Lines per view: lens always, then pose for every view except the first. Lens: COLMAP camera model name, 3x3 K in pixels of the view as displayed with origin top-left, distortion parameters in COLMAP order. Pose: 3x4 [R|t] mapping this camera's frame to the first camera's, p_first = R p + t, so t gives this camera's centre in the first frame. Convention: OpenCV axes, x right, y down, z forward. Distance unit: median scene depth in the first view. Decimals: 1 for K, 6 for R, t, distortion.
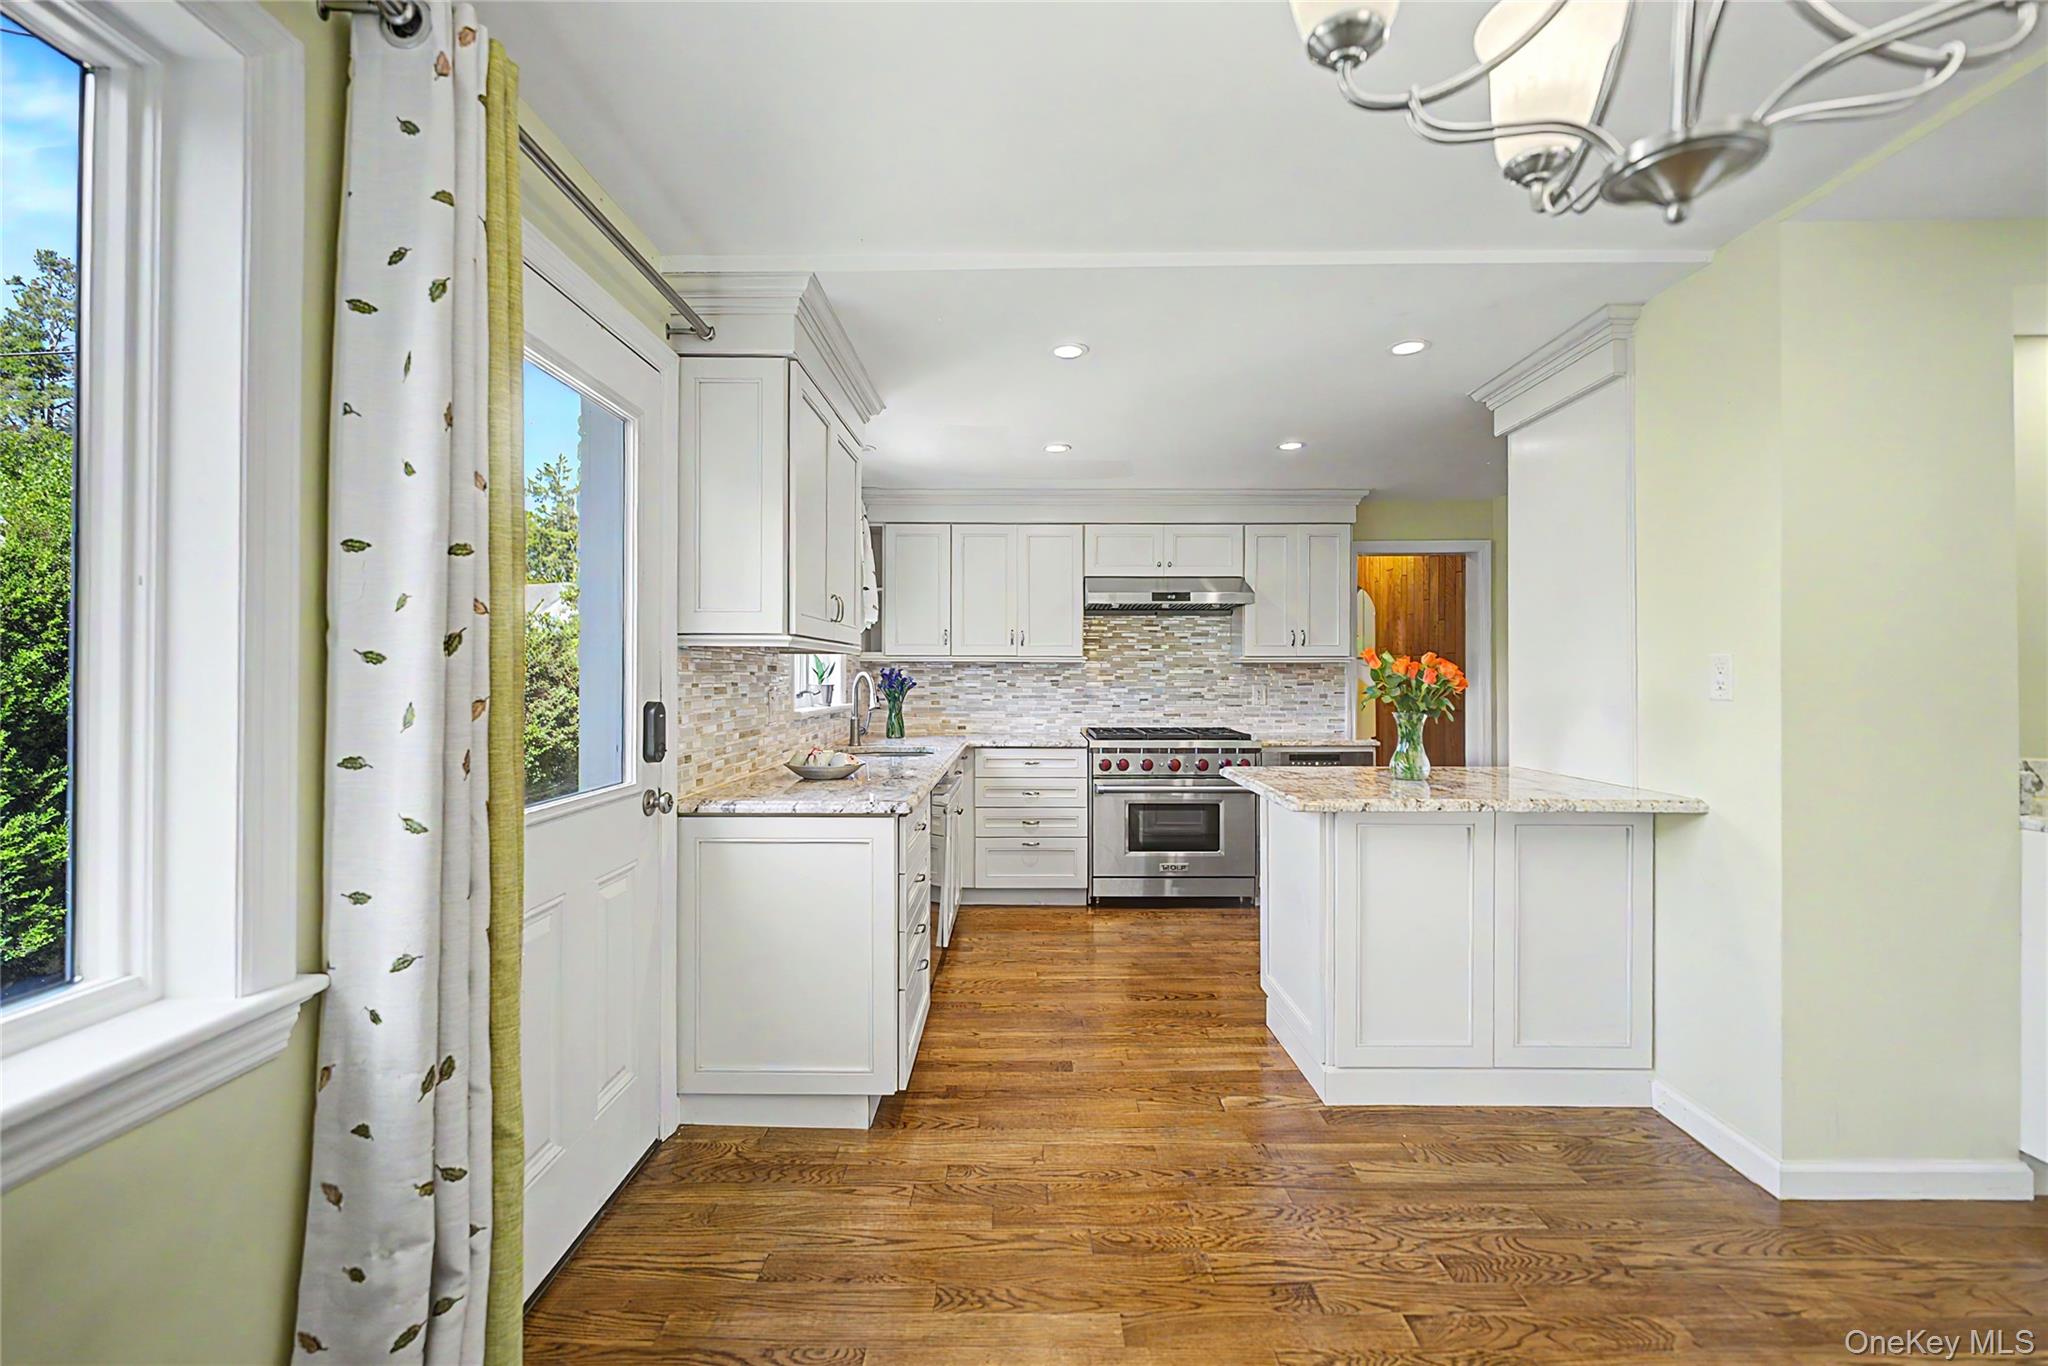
lens RADIAL K [[831.8, 0, 1032.1], [0, 831.8, 672.1], [0, 0, 1]] dist [0.000358, 0.000587]
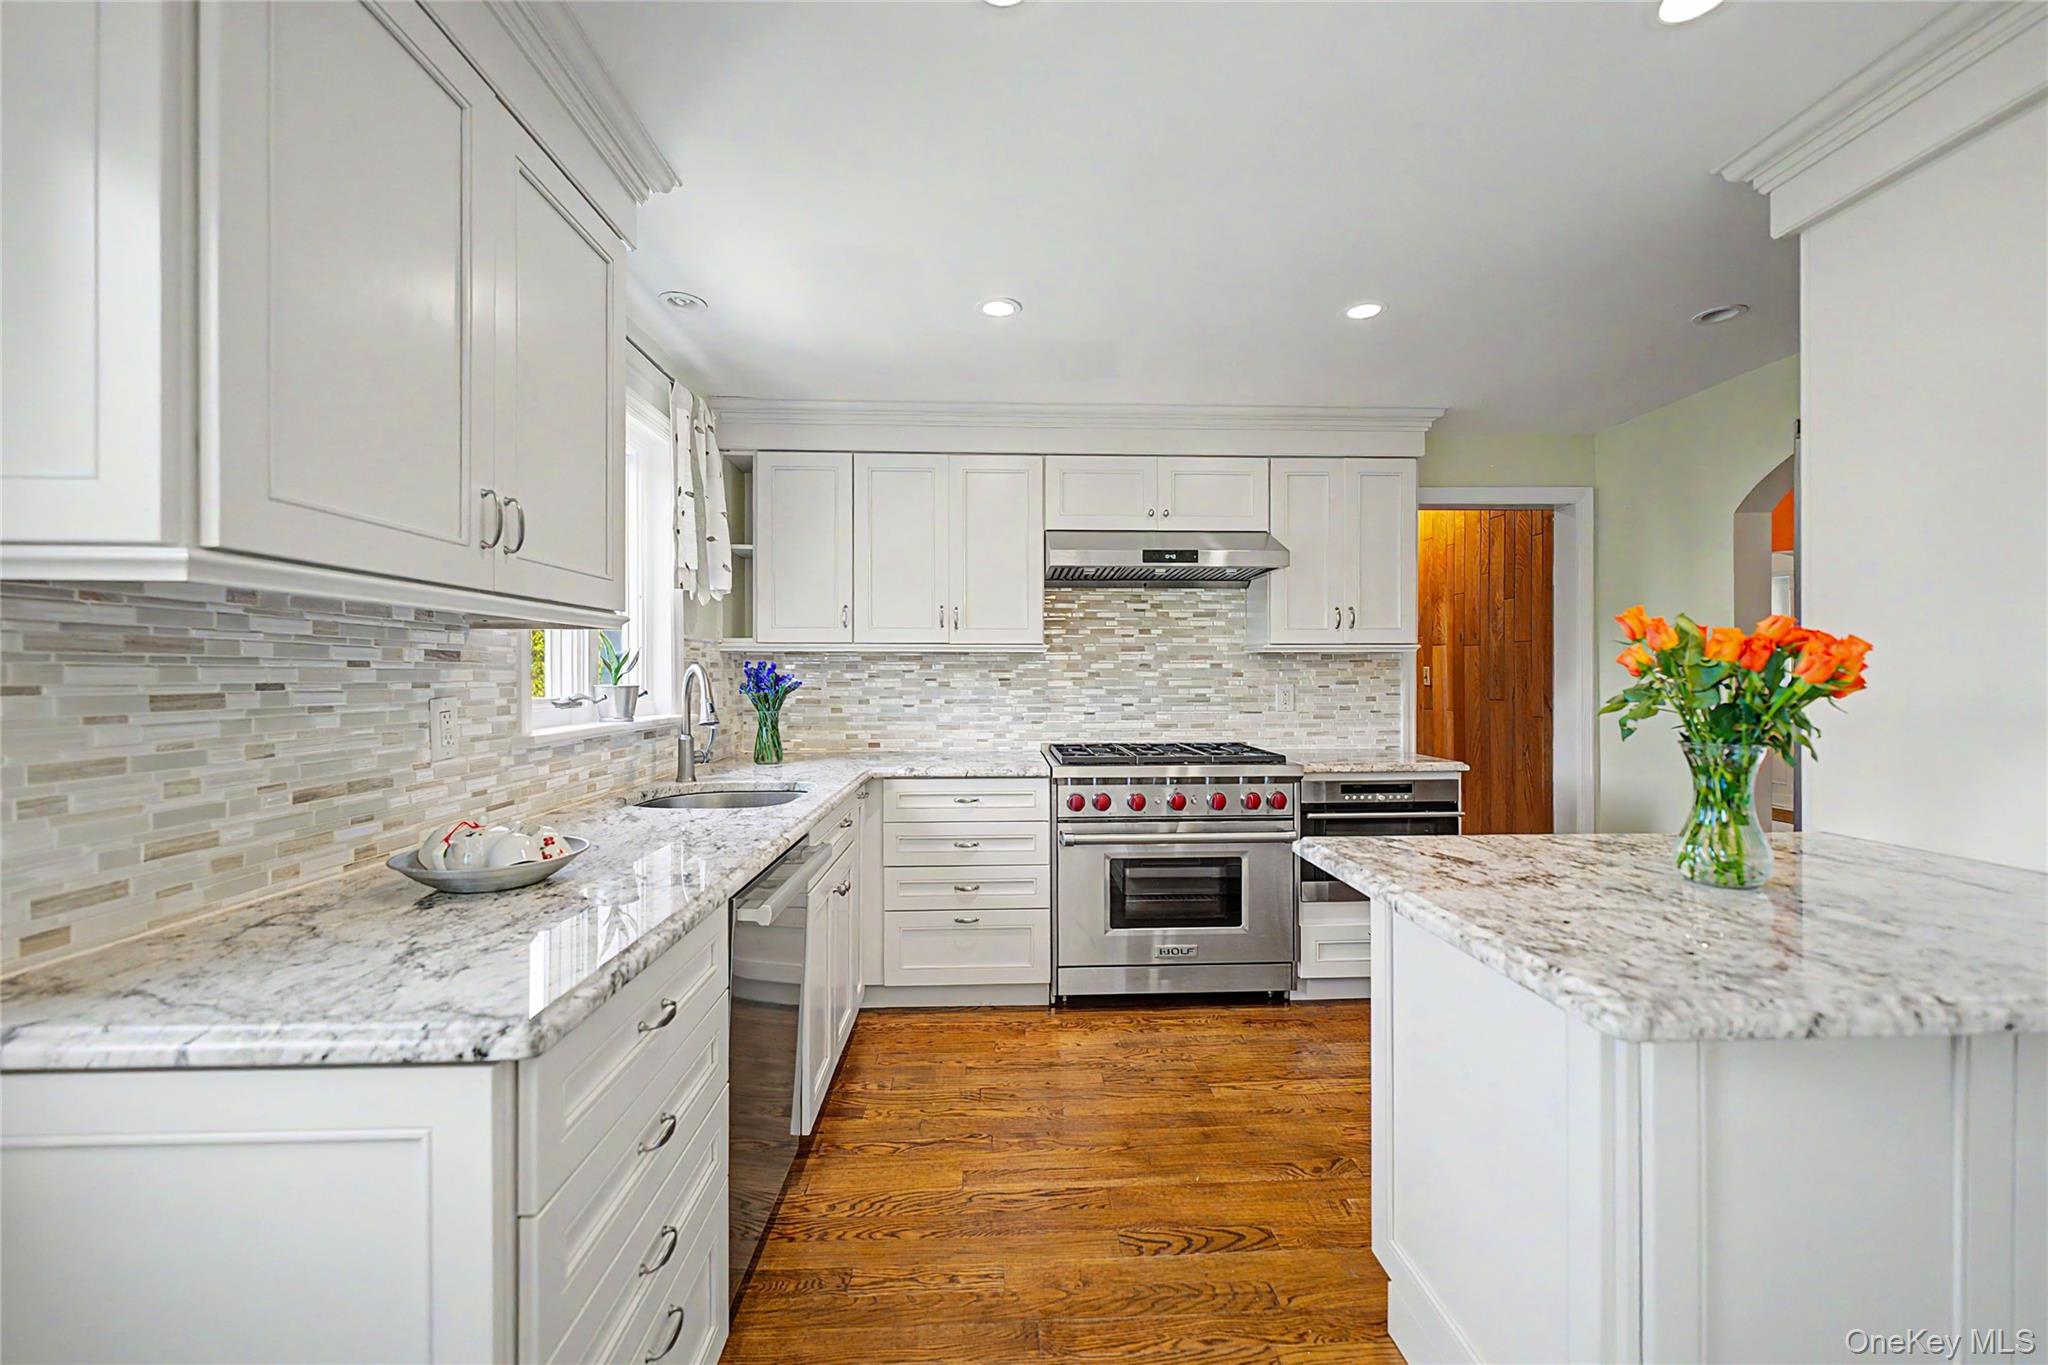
lens RADIAL K [[831.8, 0, 1028.7], [0, 831.8, 673.7], [0, 0, 1]] dist [0.000358, 0.000587]
pose [[0.999307, -0.002464, 0.037140, 0.026915], [0.002336, 0.999991, 0.003505, 0.004416], [-0.037148, -0.003416, 0.999304, 0.353840]]
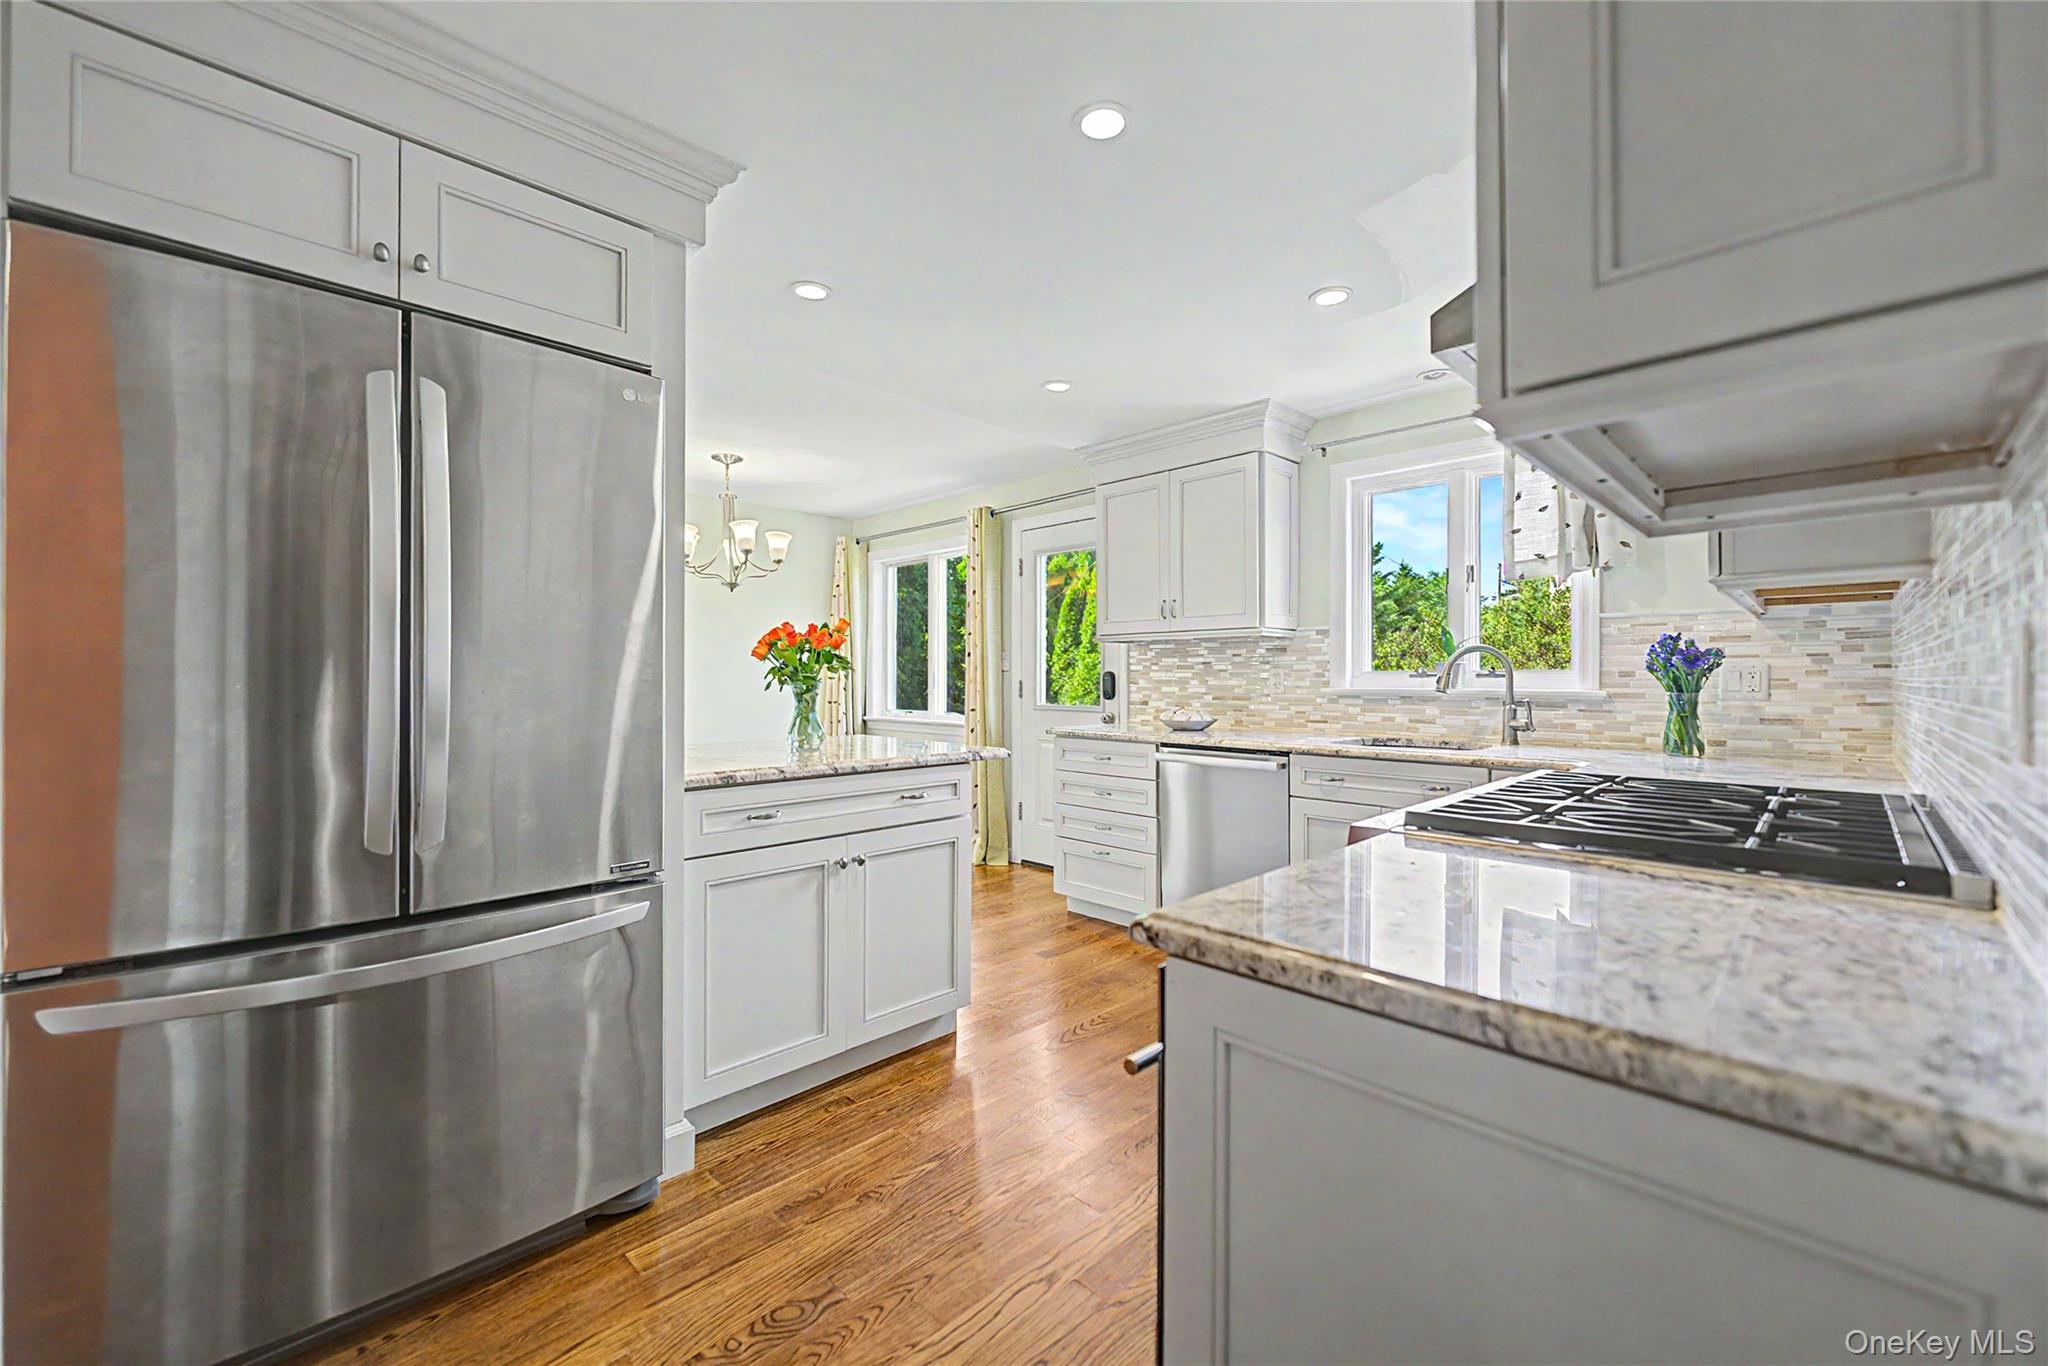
lens RADIAL K [[831.8, 0, 1022.3], [0, 831.8, 671.2], [0, 0, 1]] dist [0.000358, 0.000587]
pose [[-0.703169, -0.000725, -0.711022, 0.645767], [0.004175, 0.999978, -0.005148, 0.023961], [0.711010, -0.006588, -0.703151, 1.228453]]
